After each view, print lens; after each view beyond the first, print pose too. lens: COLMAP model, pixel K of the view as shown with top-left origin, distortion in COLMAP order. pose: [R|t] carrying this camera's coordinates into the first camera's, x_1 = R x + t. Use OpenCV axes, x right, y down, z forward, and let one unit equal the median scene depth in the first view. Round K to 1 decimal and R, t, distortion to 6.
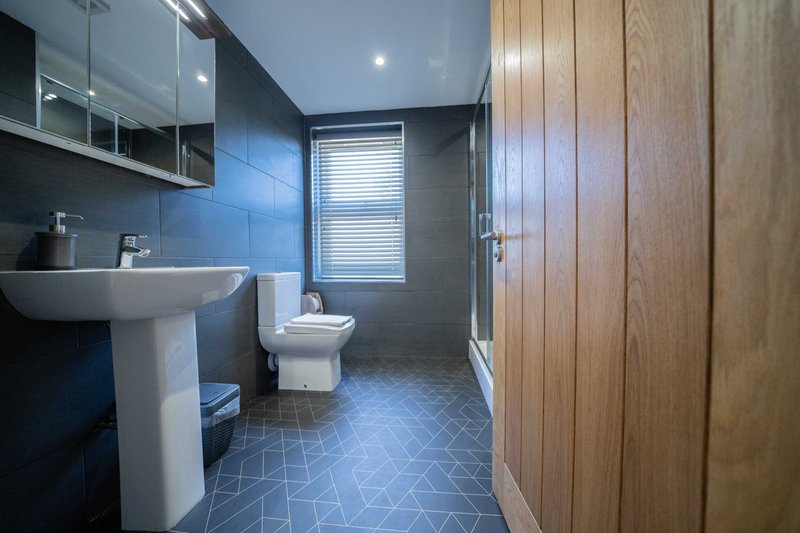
lens RADIAL K [[271.7, 0, 398.2], [0, 271.7, 267.5], [0, 0, 1]] dist [-0.017023, -0.000077]
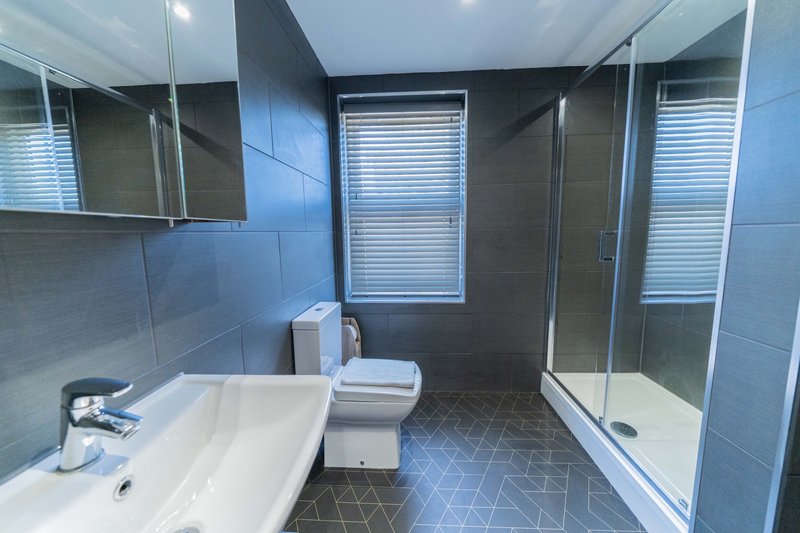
lens RADIAL K [[275.6, 0, 397.1], [0, 275.6, 266.3], [0, 0, 1]] dist [-0.003304, -0.000026]
pose [[0.998268, -0.011510, 0.057693, -0.217963], [0.007093, 0.997069, 0.076178, -0.115711], [-0.058401, -0.075637, 0.995424, 0.221906]]
